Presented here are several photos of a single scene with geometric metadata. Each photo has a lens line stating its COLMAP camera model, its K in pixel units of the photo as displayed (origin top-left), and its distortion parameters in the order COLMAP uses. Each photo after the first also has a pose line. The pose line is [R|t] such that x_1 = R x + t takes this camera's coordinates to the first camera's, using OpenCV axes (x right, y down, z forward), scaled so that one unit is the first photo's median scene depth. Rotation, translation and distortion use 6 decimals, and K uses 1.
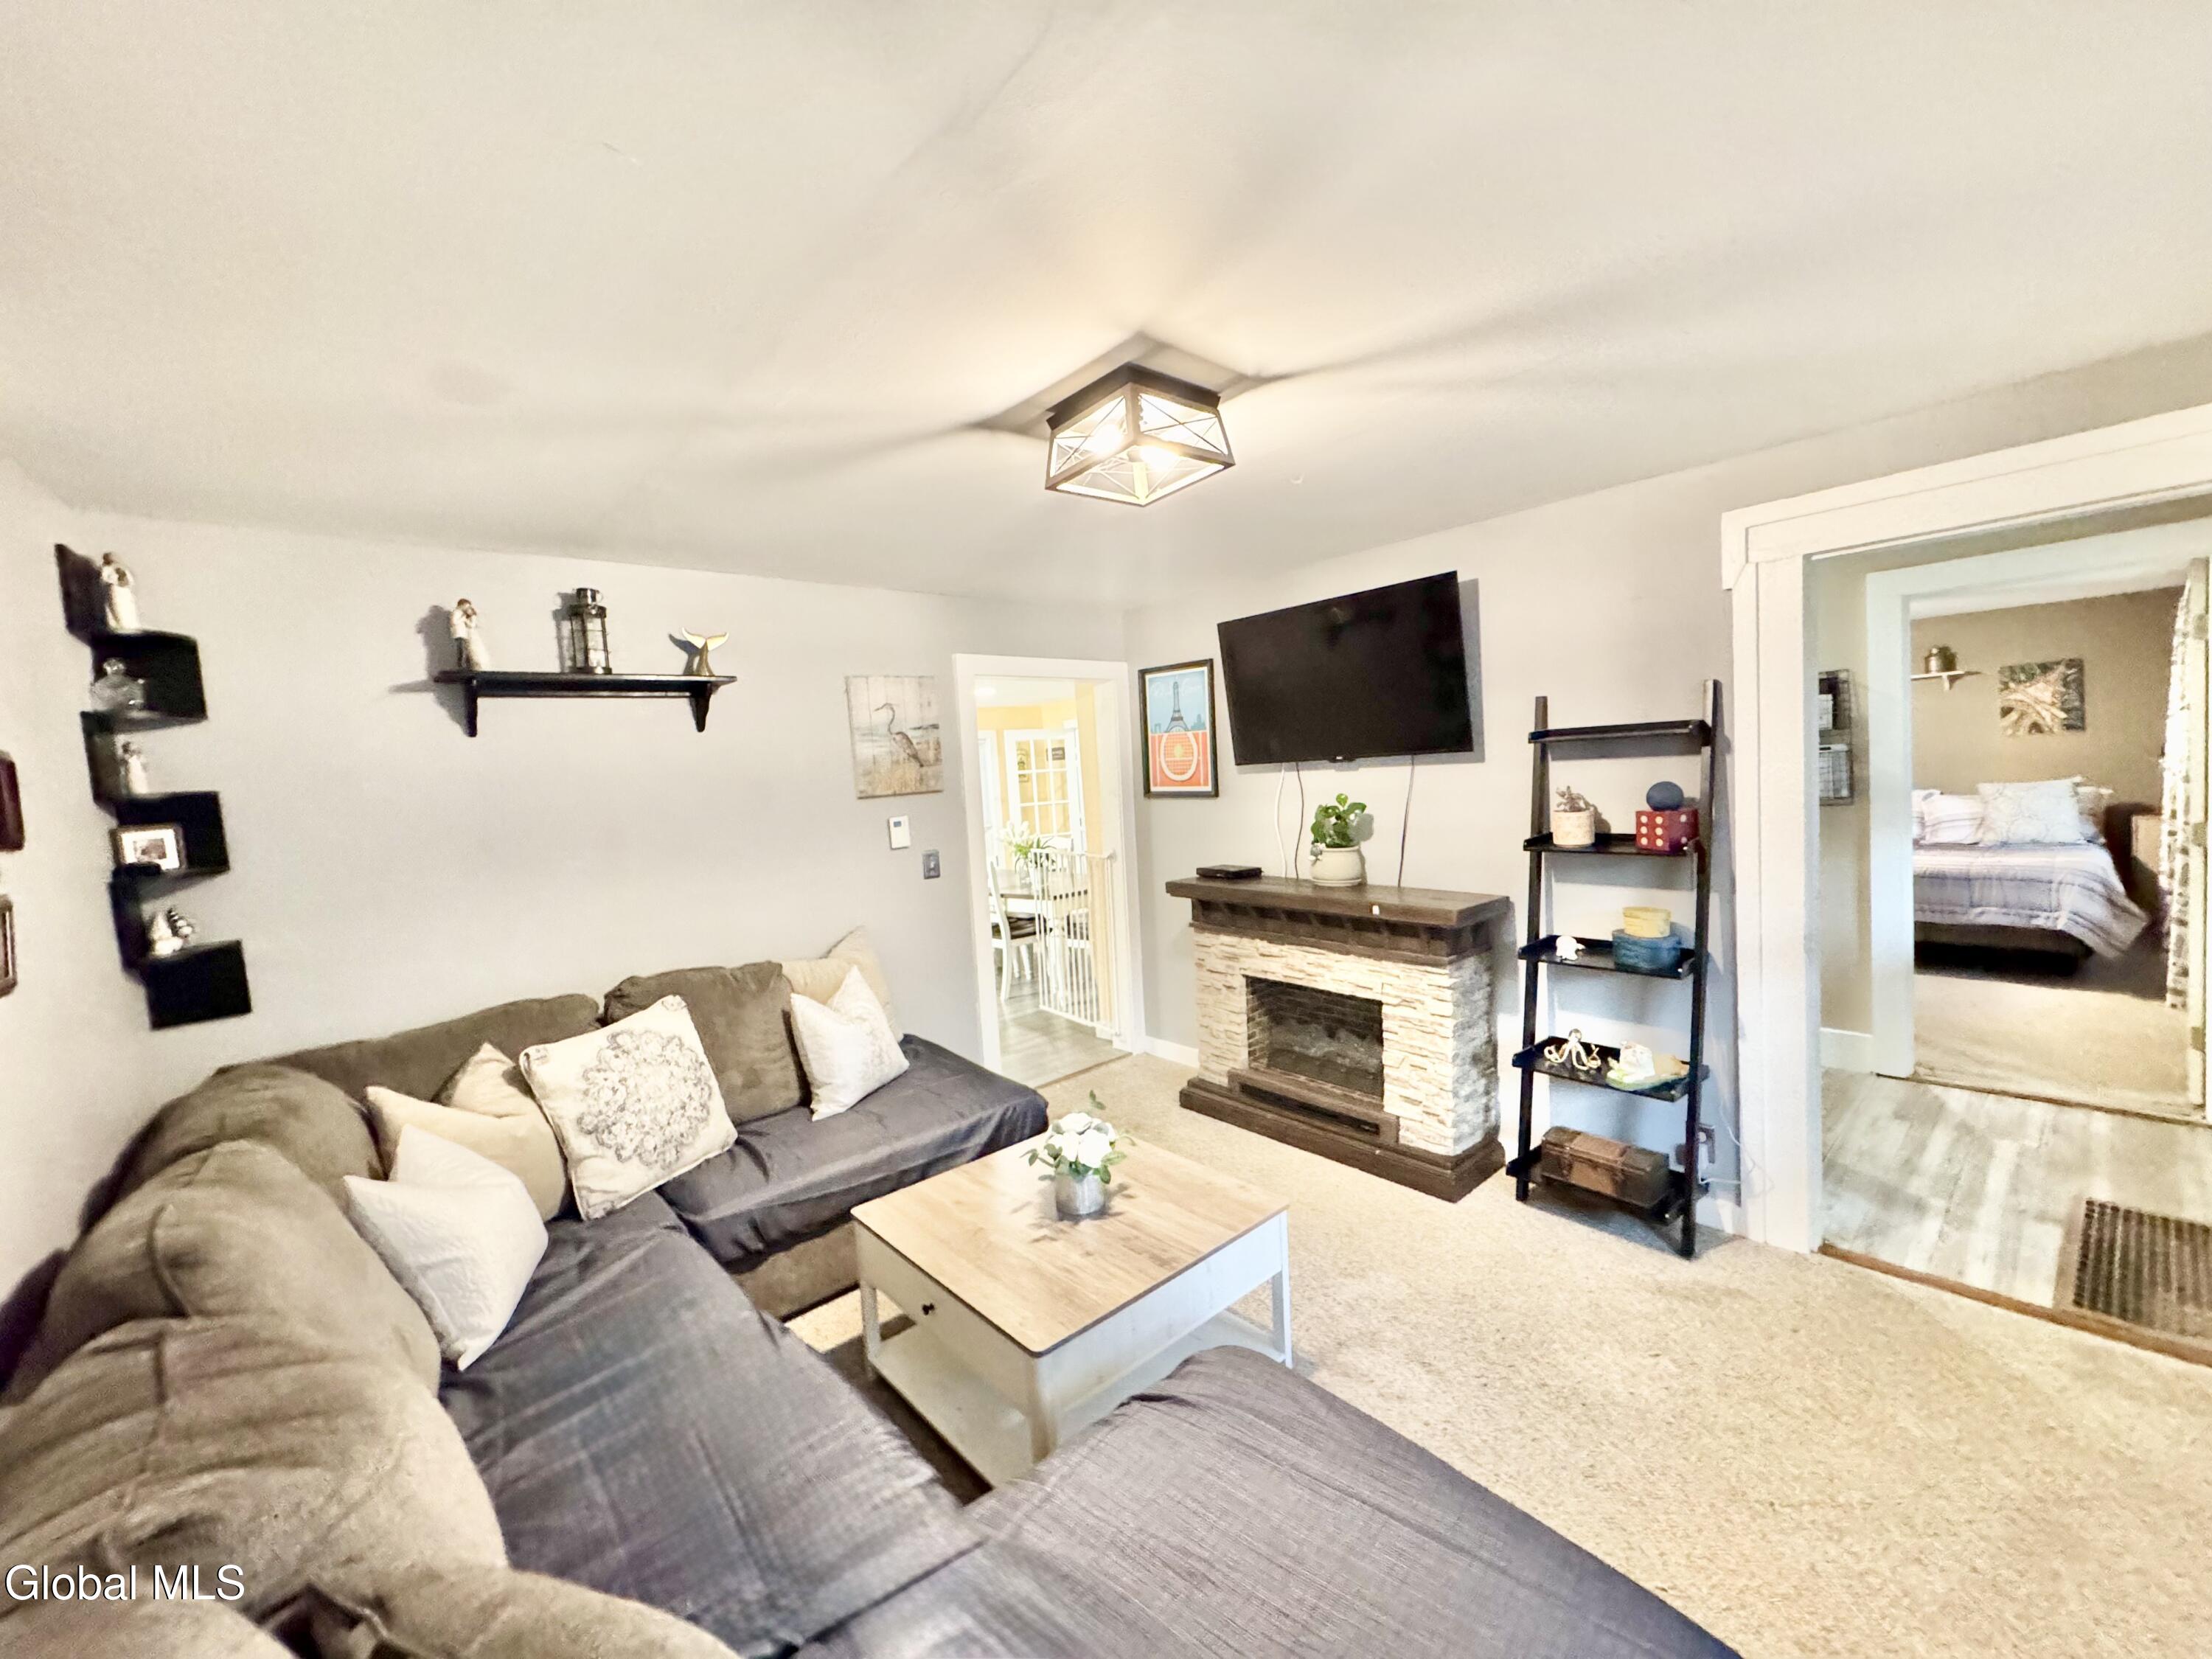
lens RADIAL K [[880.9, 0, 1104.0], [0, 880.9, 829.8], [0, 0, 1]] dist [-0.001139, 0.000291]
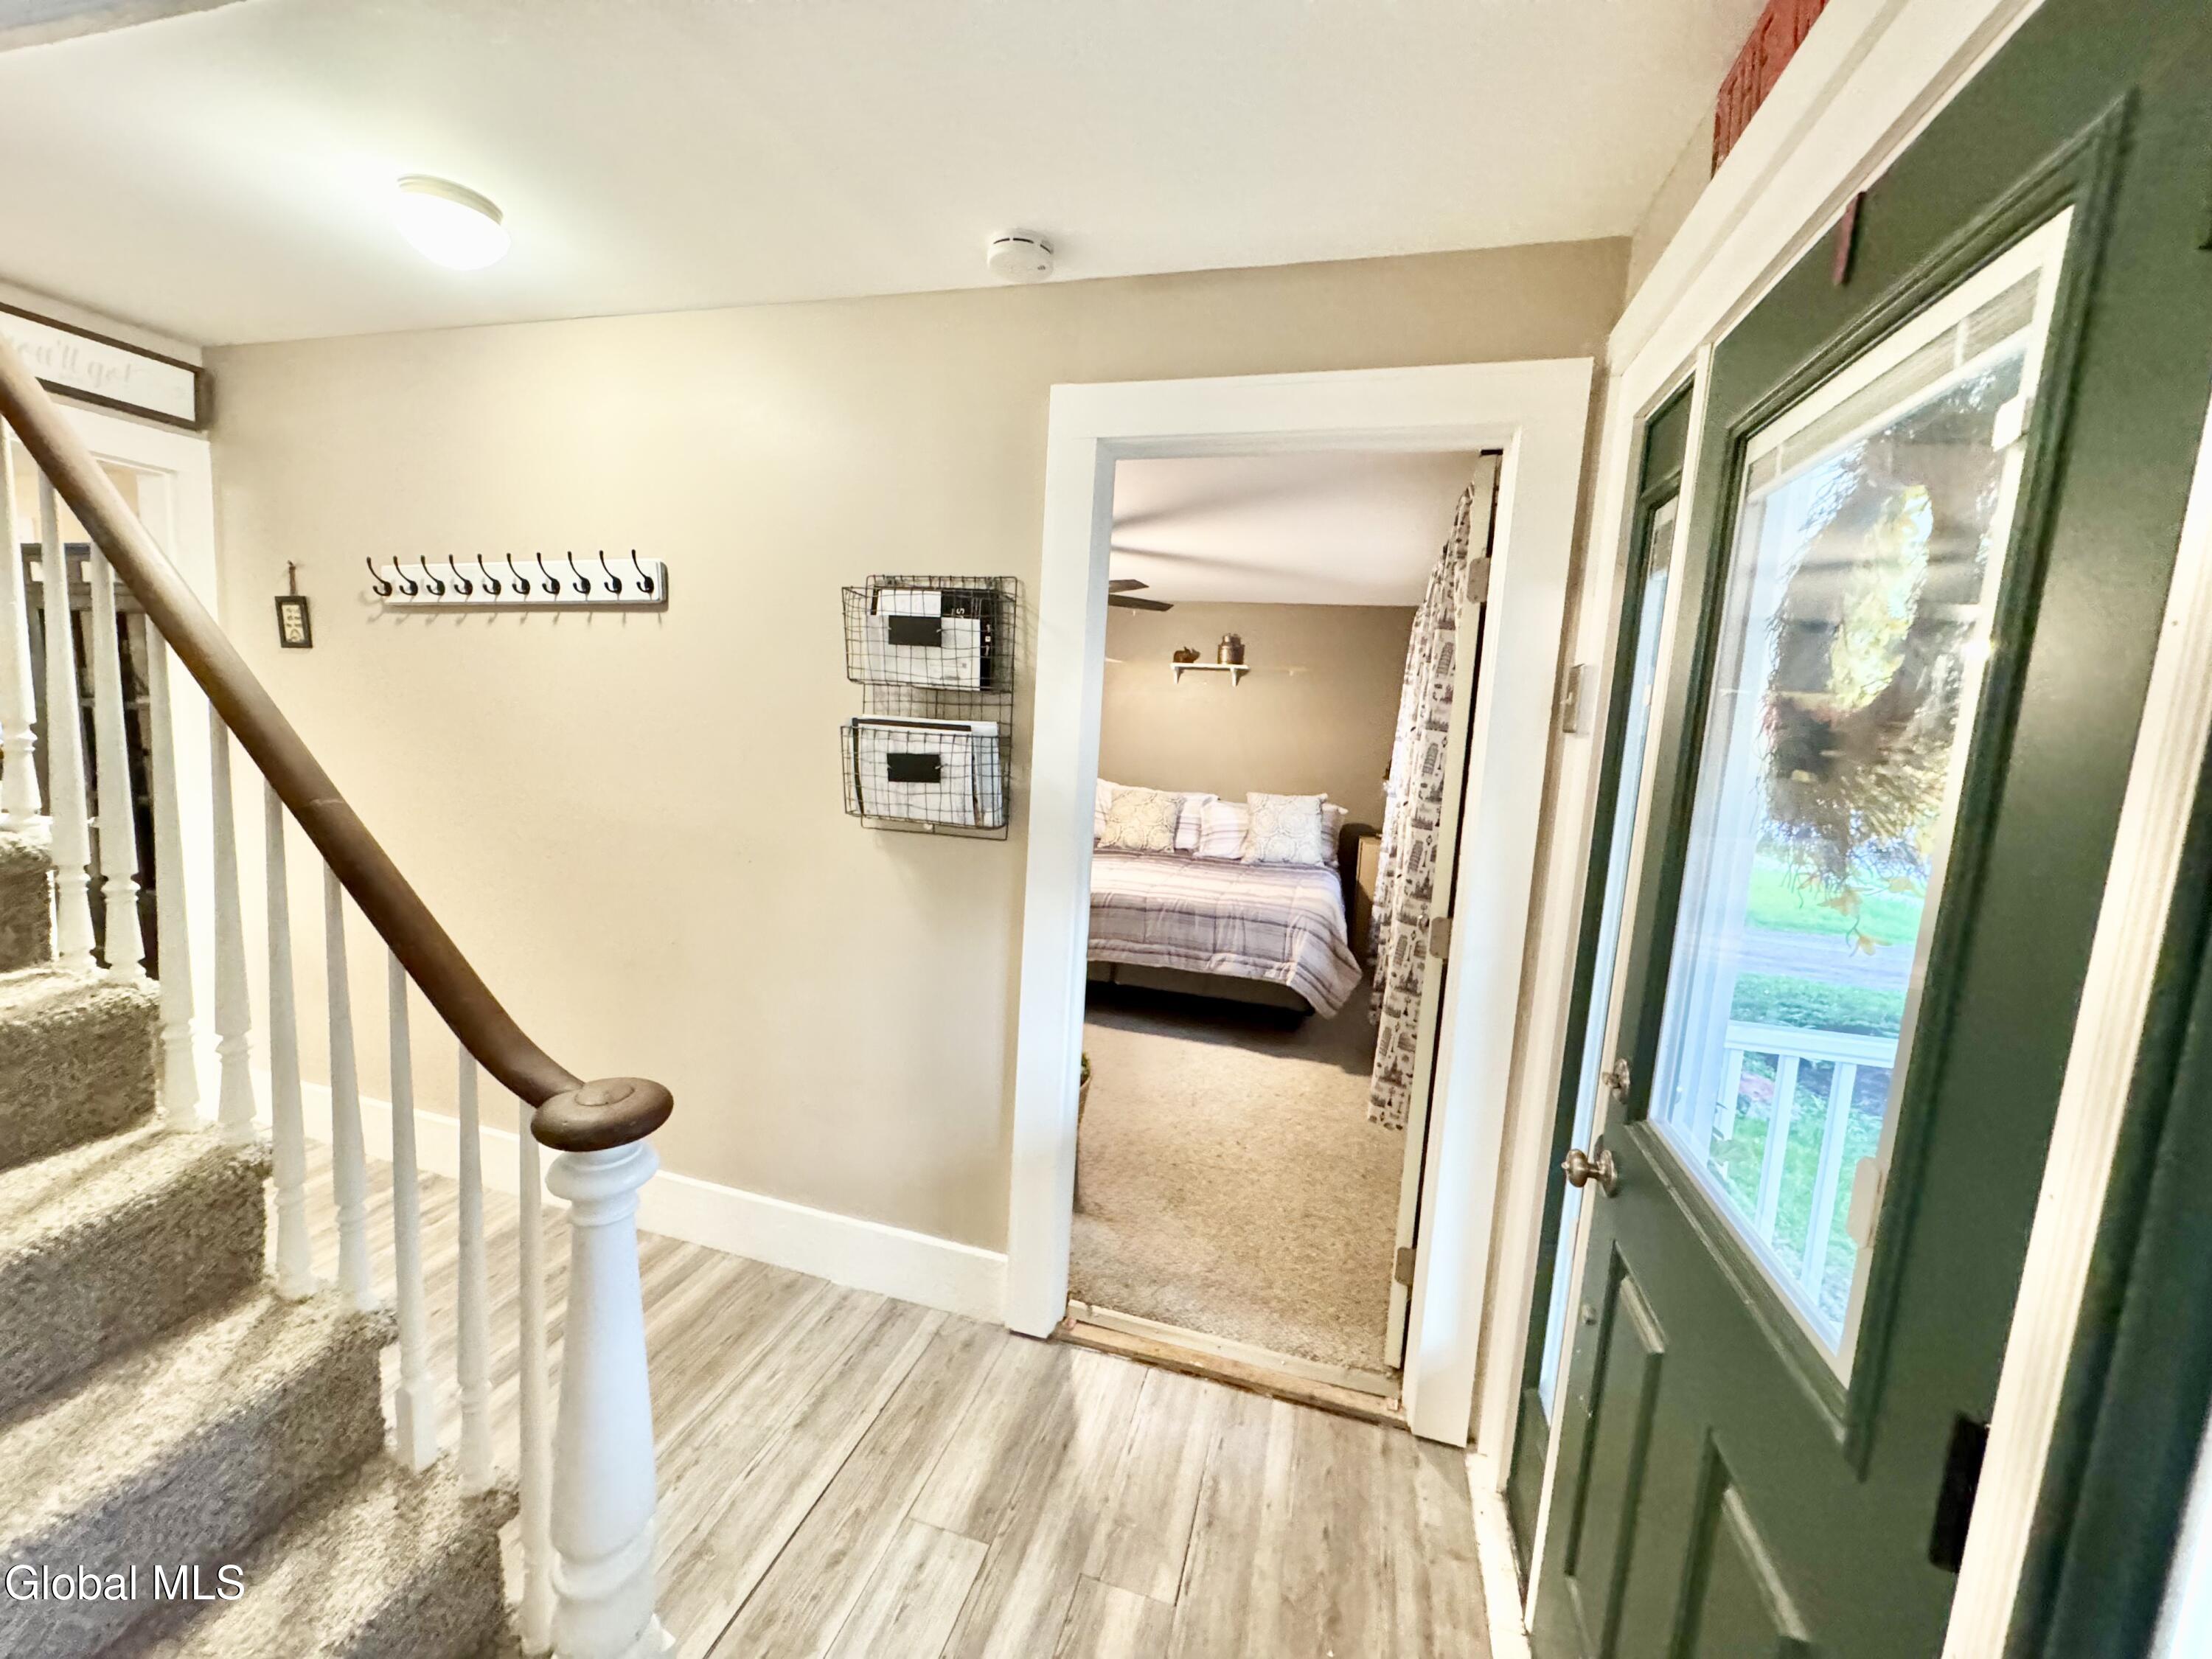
lens RADIAL K [[877.1, 0, 1106.0], [0, 877.1, 829.5], [0, 0, 1]] dist [0.001132, -0.000241]
pose [[0.830976, 0.046025, 0.554401, 0.463004], [-0.080544, 0.996025, 0.038038, -0.045341], [-0.550446, -0.076262, 0.831380, 0.405895]]
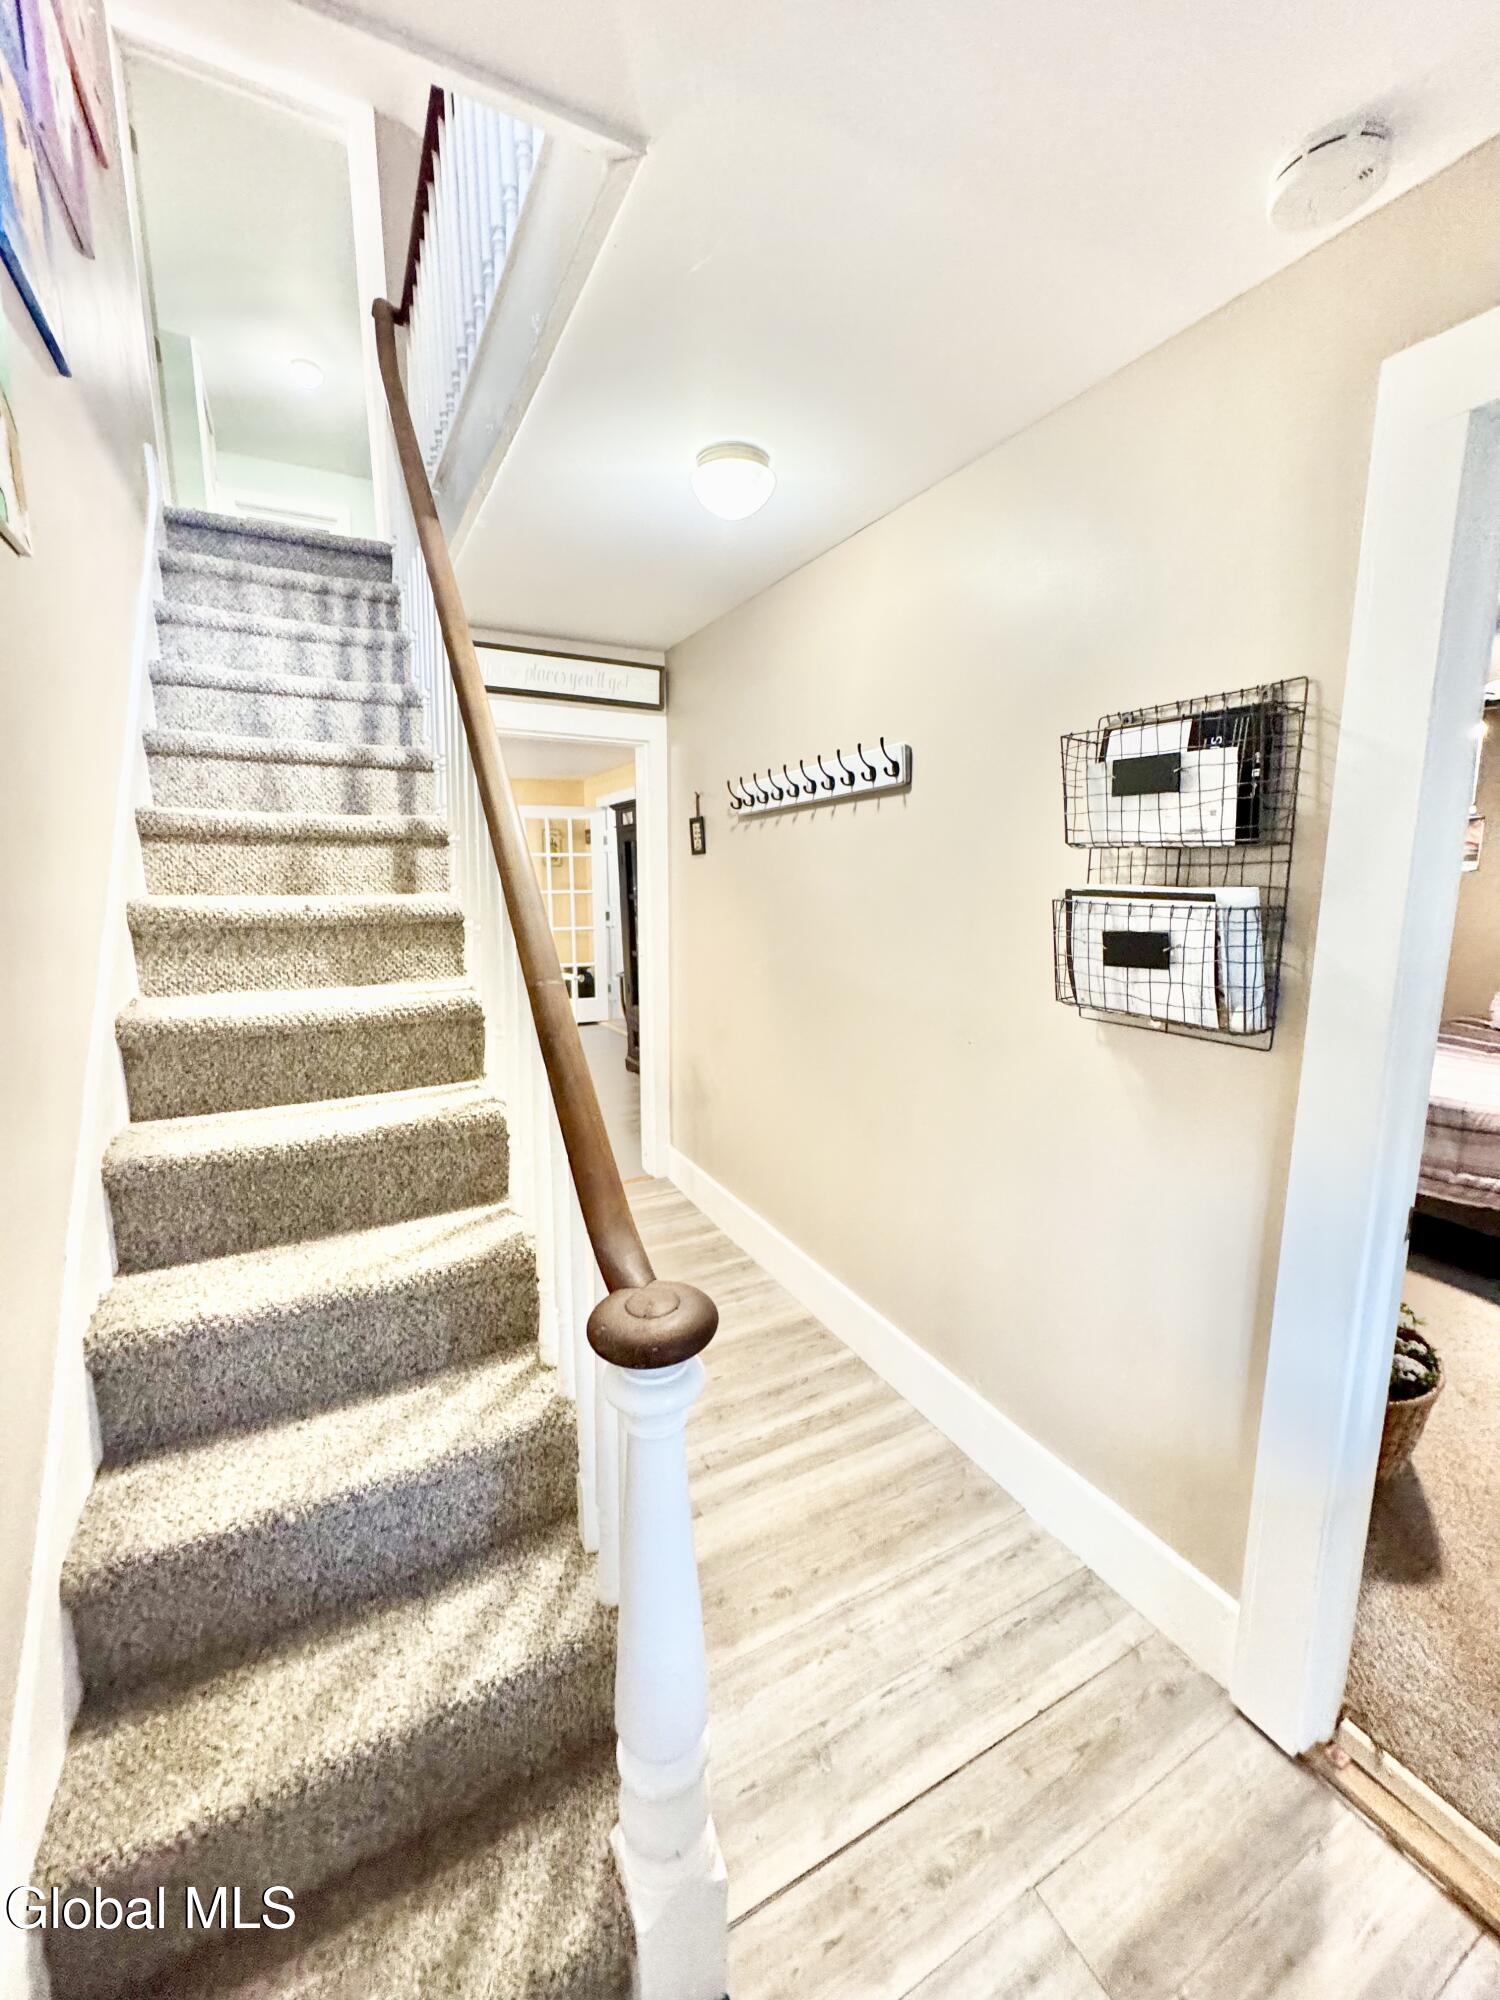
lens RADIAL K [[796.5, 0, 747.2], [0, 796.5, 998.7], [0, 0, 1]] dist [-0.001139, 0.000291]
pose [[0.973592, 0.098490, -0.205957, 0.532299], [-0.075554, 0.990322, 0.116420, -0.055964], [0.215430, -0.097785, 0.971611, 0.474309]]
